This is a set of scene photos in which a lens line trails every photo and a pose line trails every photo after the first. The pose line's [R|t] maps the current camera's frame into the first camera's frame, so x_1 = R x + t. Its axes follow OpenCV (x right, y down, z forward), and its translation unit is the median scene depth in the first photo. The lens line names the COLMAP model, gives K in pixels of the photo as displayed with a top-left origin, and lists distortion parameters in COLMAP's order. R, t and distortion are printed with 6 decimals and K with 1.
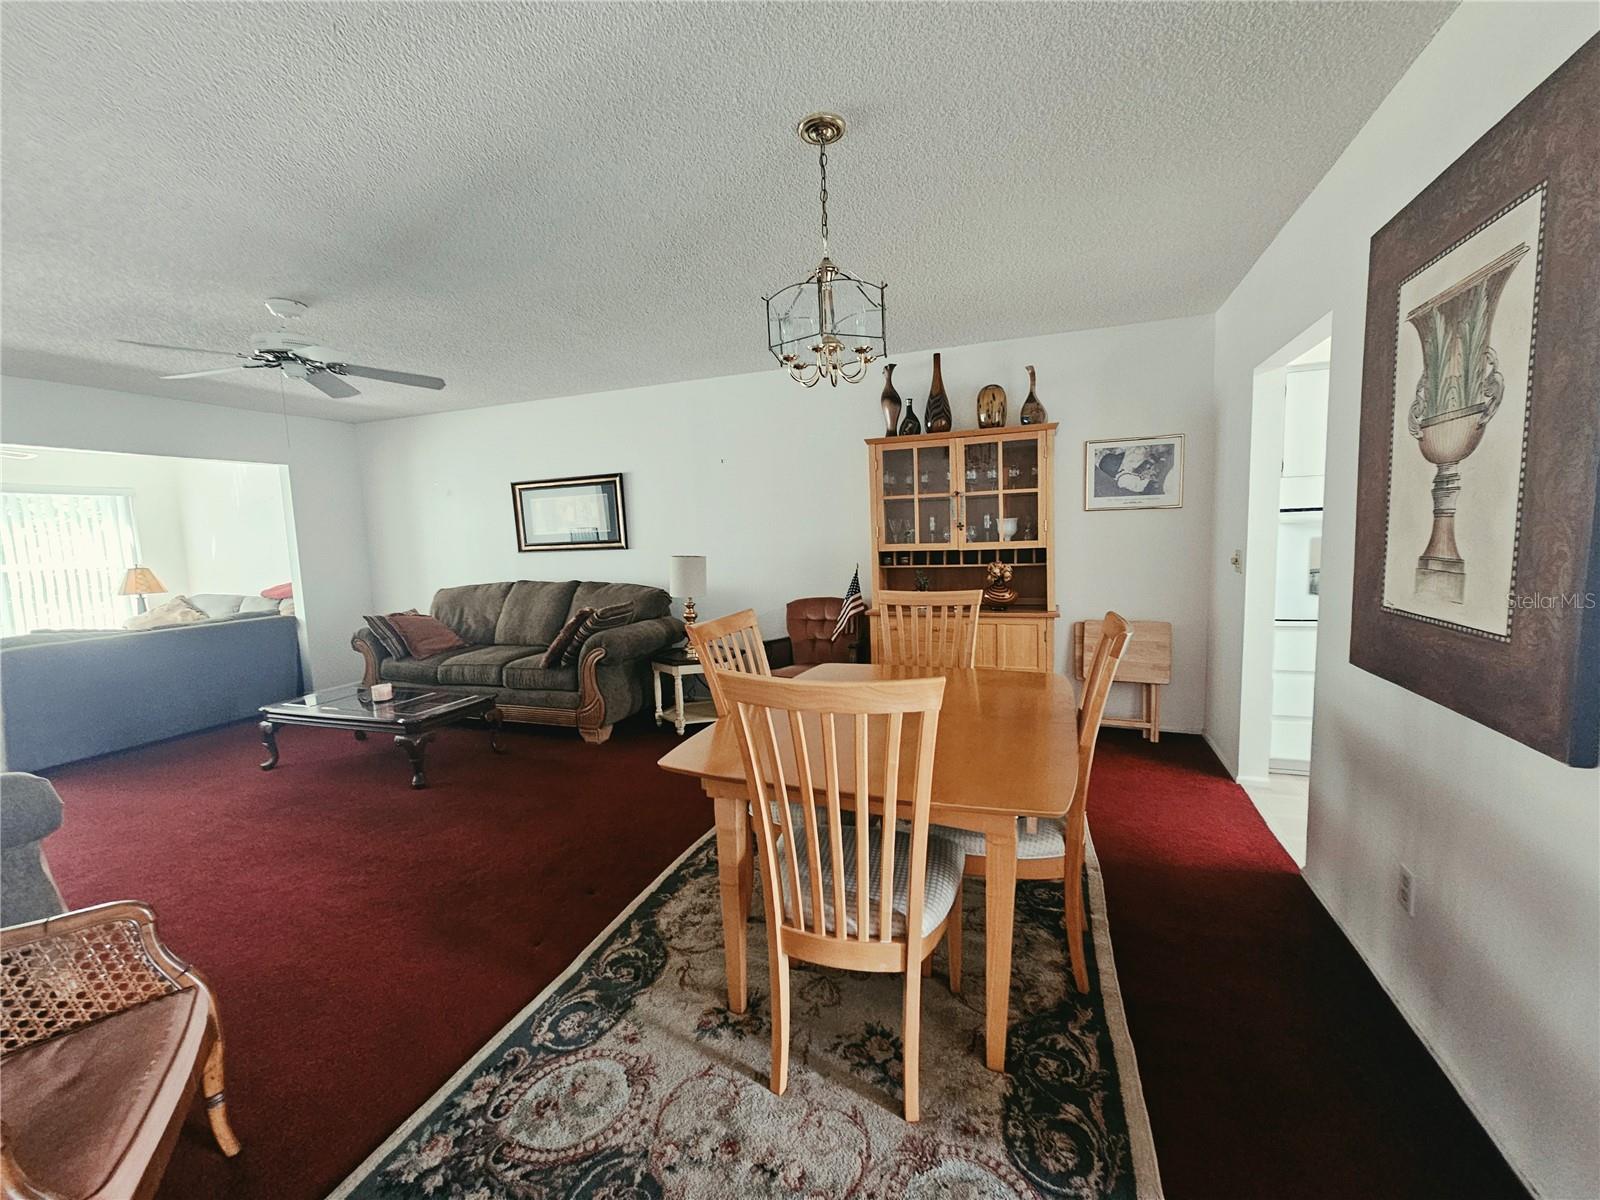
lens RADIAL K [[655.5, 0, 812.3], [0, 655.5, 602.4], [0, 0, 1]] dist [0.000052, -0.001093]
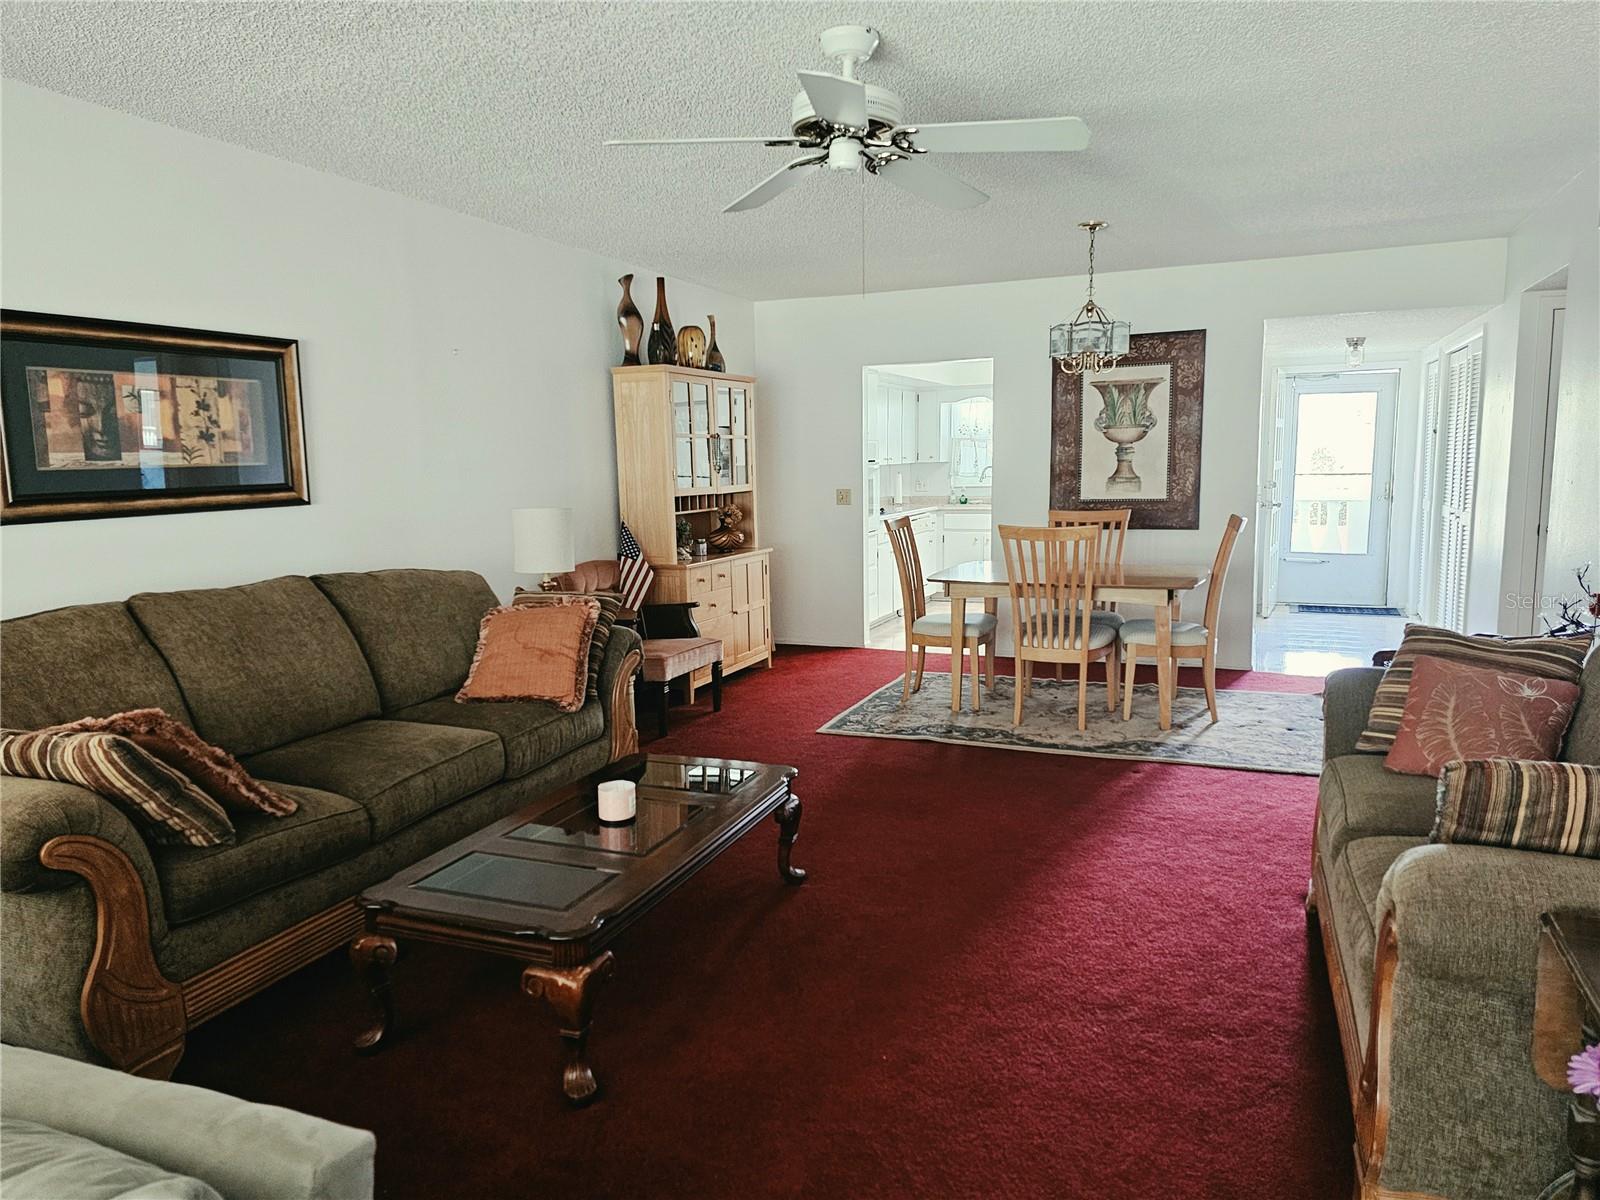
lens RADIAL K [[1064.1, 0, 786.0], [0, 1064.1, 608.2], [0, 0, 1]] dist [0.067978, -0.060637]
pose [[0.052946, -0.105621, 0.992996, -1.423409], [0.124616, 0.987316, 0.098372, -0.055567], [-0.990791, 0.118535, 0.065437, 0.845473]]
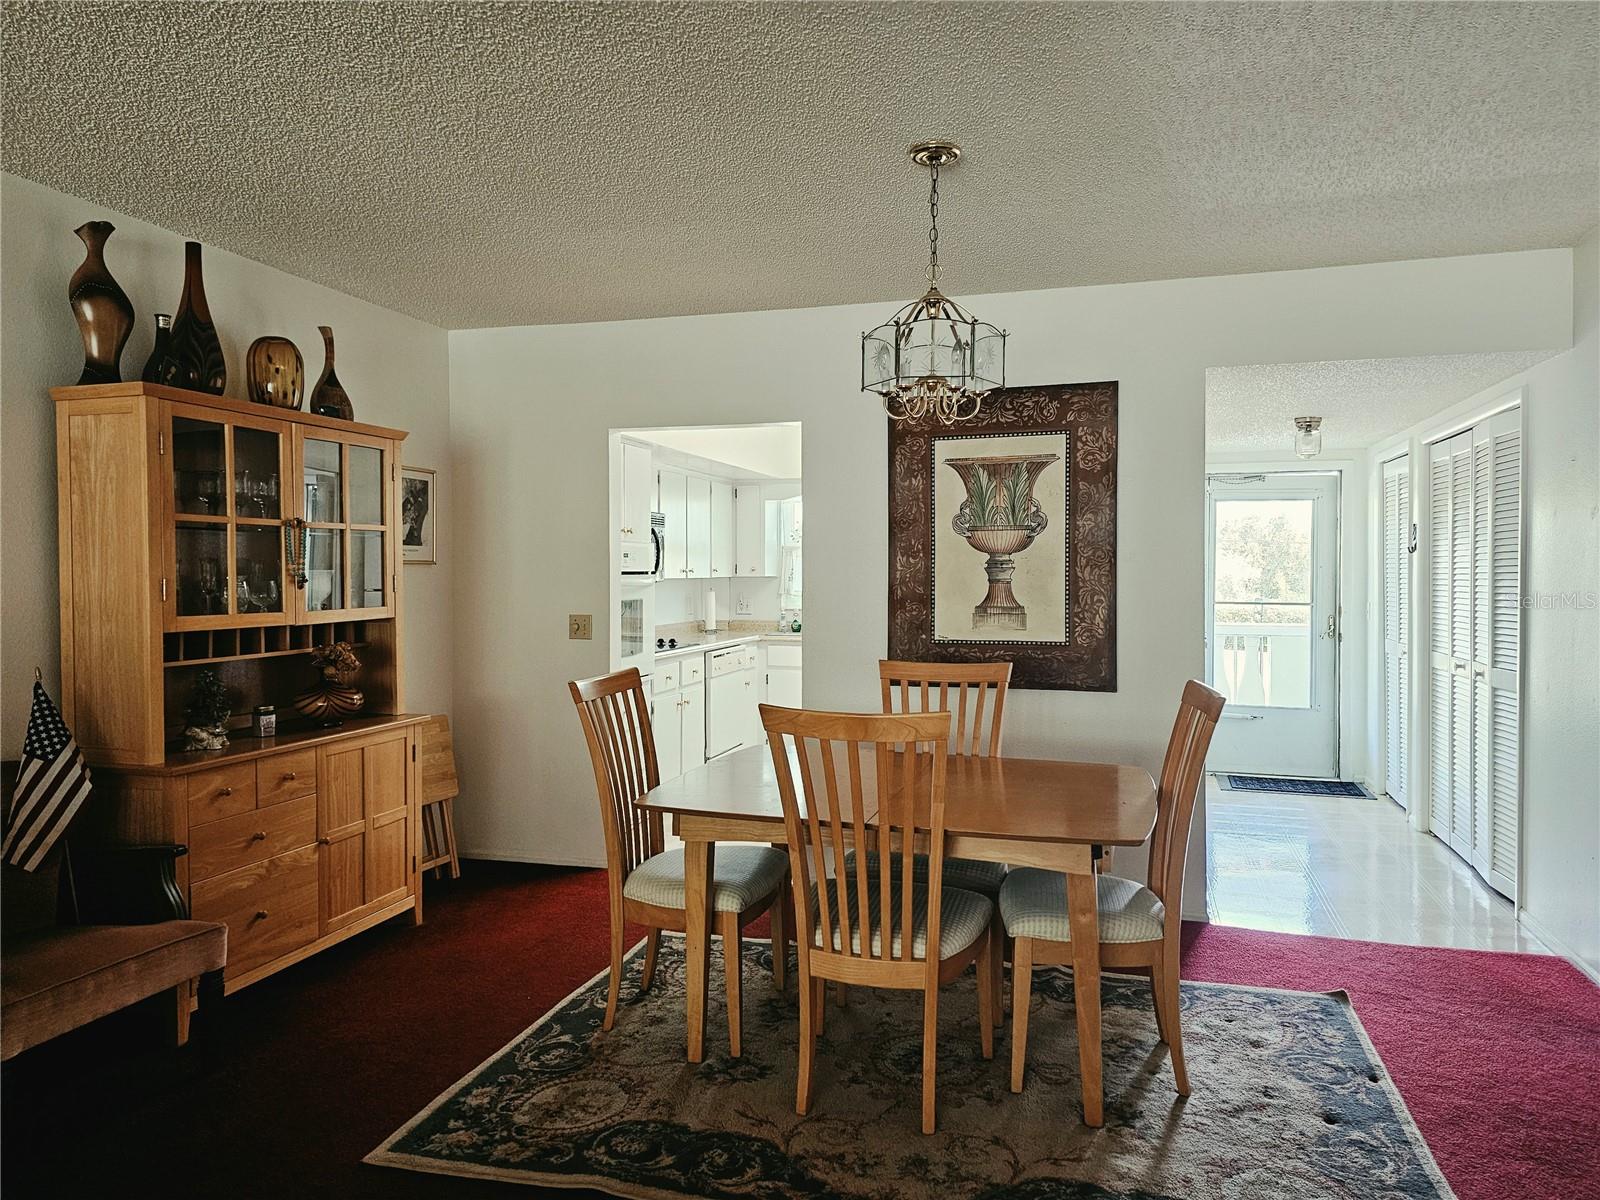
lens RADIAL K [[1064.1, 0, 795.0], [0, 1064.1, 592.0], [0, 0, 1]] dist [0.067978, -0.060637]
pose [[-0.061804, 0.013860, 0.997992, -0.726169], [0.109855, 0.993923, -0.007001, -0.056746], [-0.992024, 0.109202, -0.062951, 0.666663]]
